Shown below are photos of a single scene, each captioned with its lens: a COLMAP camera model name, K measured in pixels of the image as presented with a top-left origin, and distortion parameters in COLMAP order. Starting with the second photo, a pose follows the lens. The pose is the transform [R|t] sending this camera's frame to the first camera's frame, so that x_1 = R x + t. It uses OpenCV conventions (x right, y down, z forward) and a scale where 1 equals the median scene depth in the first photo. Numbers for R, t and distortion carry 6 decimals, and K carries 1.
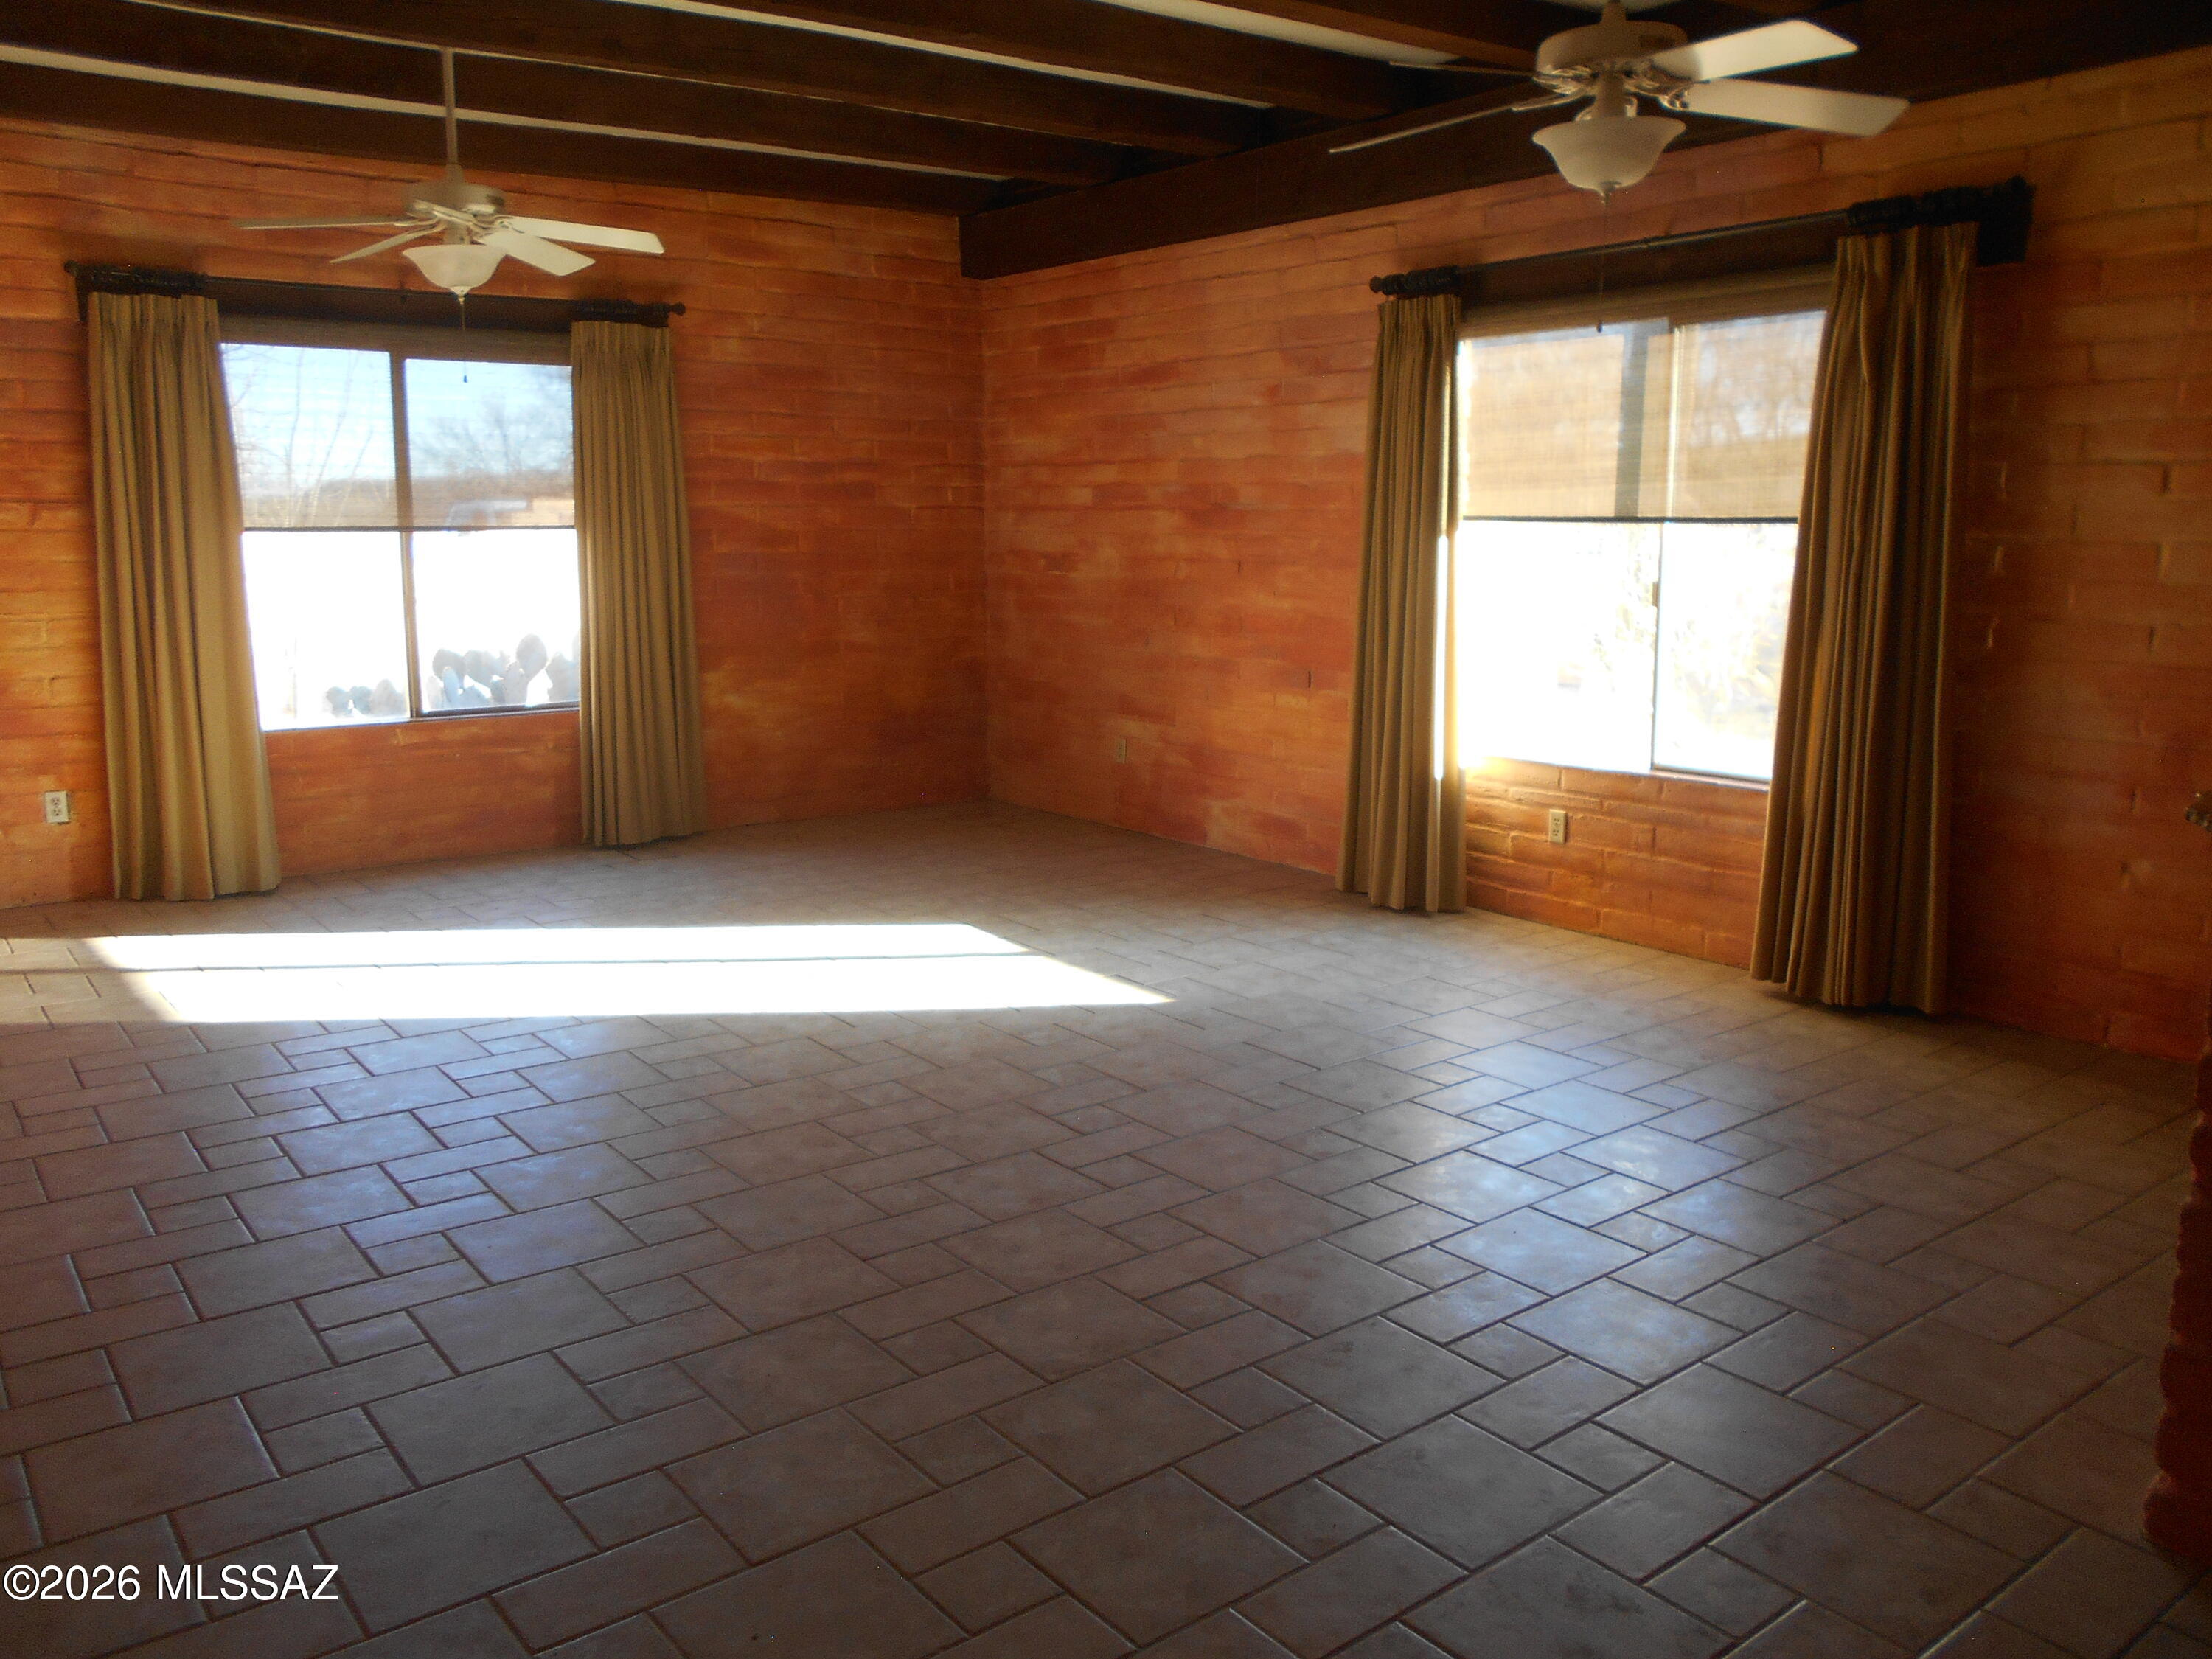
lens RADIAL K [[1698.3, 0, 1098.5], [0, 1698.3, 813.4], [0, 0, 1]] dist [-0.031761, 0.040487]
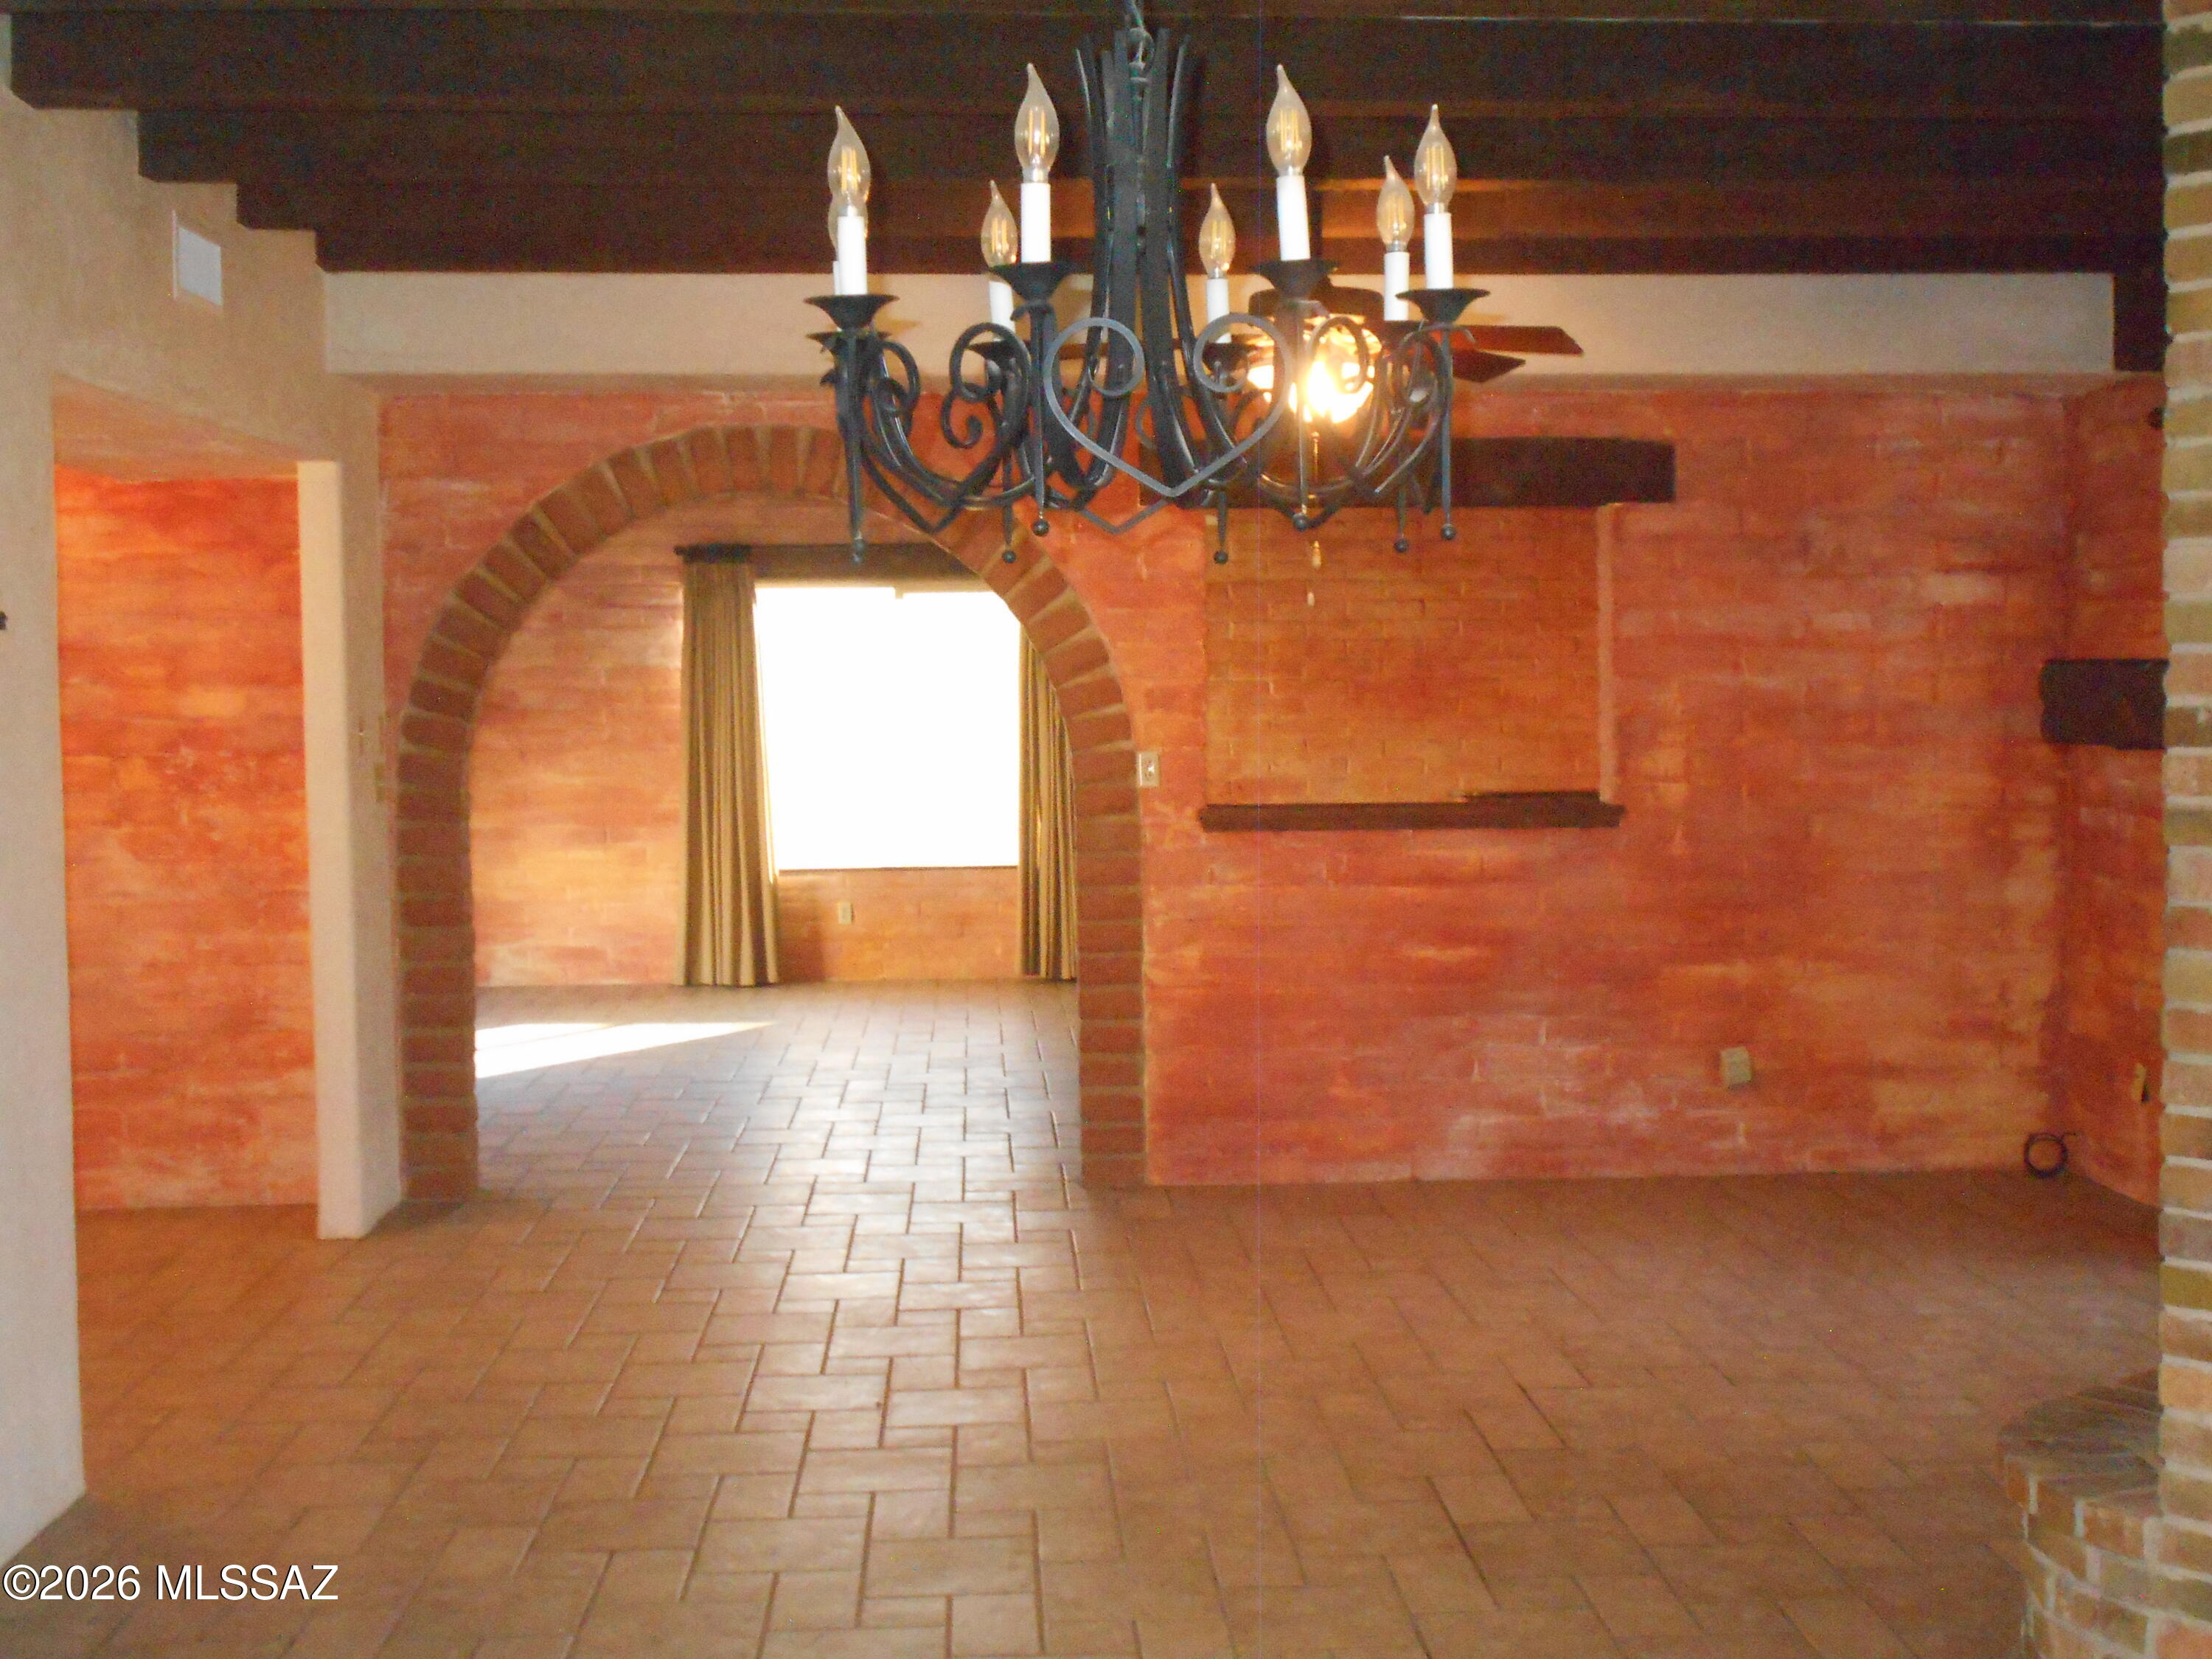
lens RADIAL K [[2711.3, 0, 1065.8], [0, 2711.3, 868.4], [0, 0, 1]] dist [-0.016271, 0.000000]
pose [[0.595149, -0.067539, 0.800772, -1.233273], [0.147761, 0.988670, -0.026432, 0.048723], [-0.789914, 0.134053, 0.598386, -0.482228]]
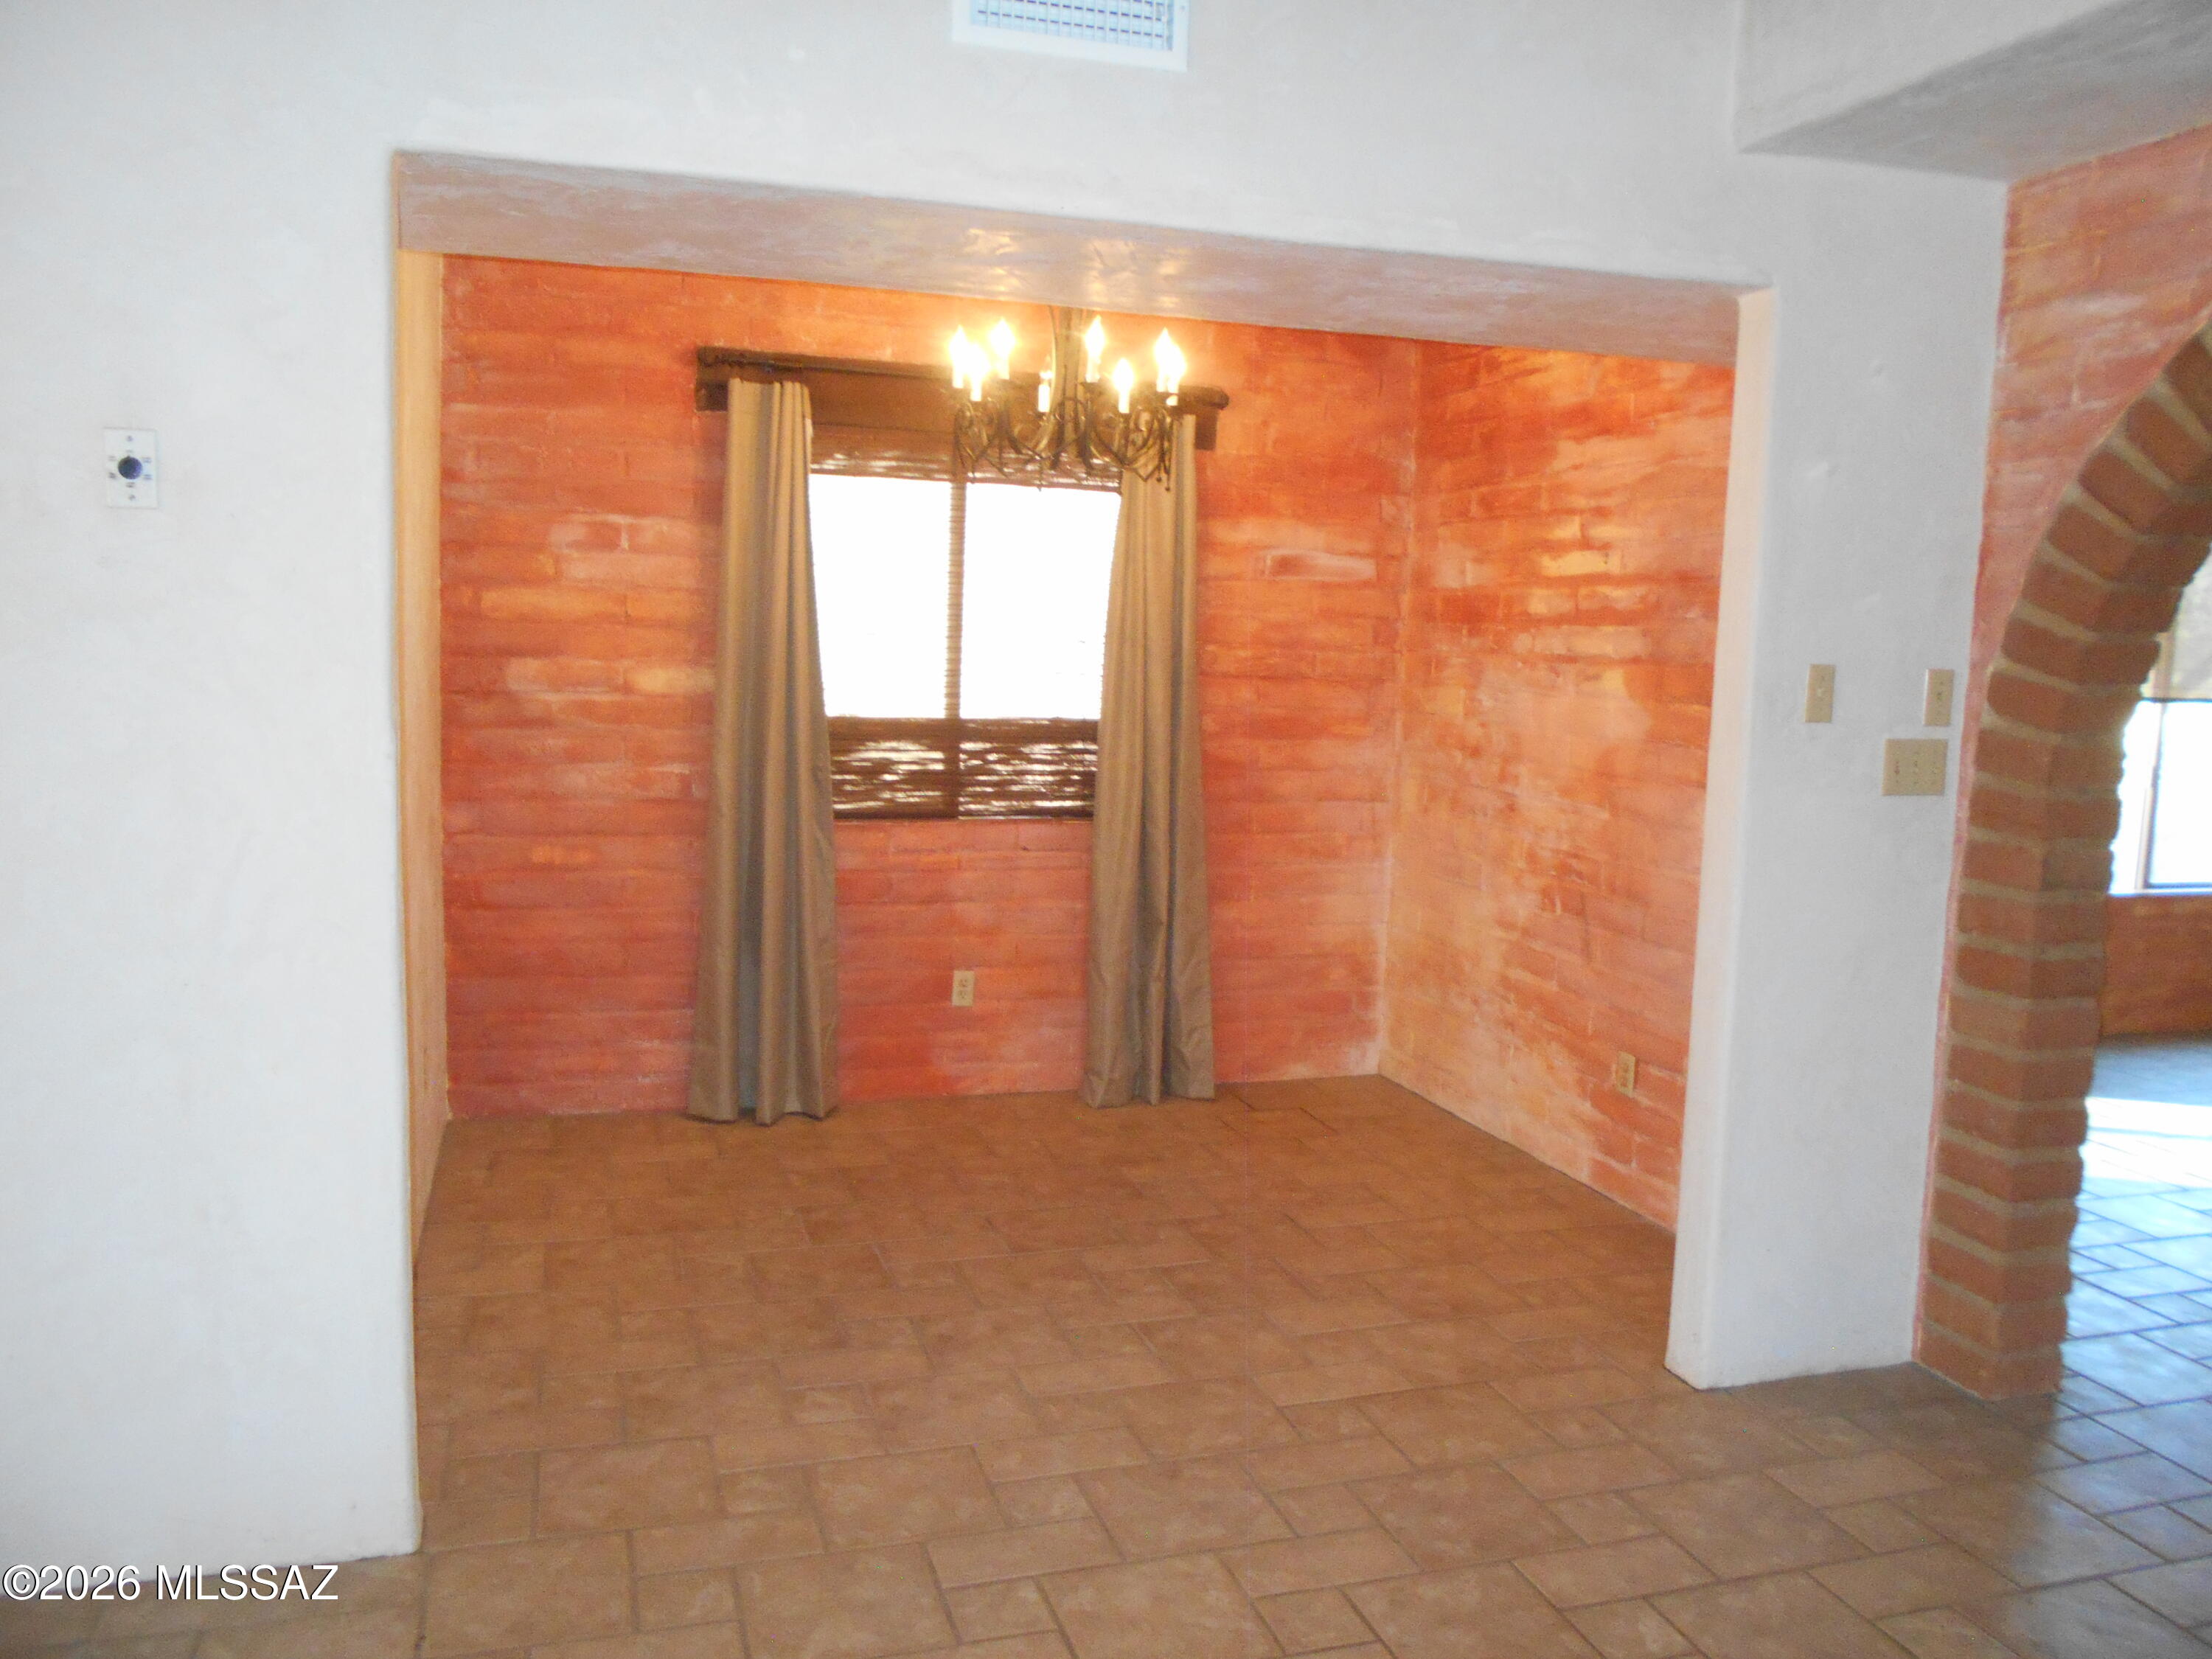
lens RADIAL K [[1698.3, 0, 1156.2], [0, 1698.3, 862.8], [0, 0, 1]] dist [-0.031761, 0.040487]
pose [[0.933981, 0.064249, -0.351499, -0.570507], [-0.078306, 0.996593, -0.025908, 0.000931], [0.348637, 0.051722, 0.935830, -0.133431]]
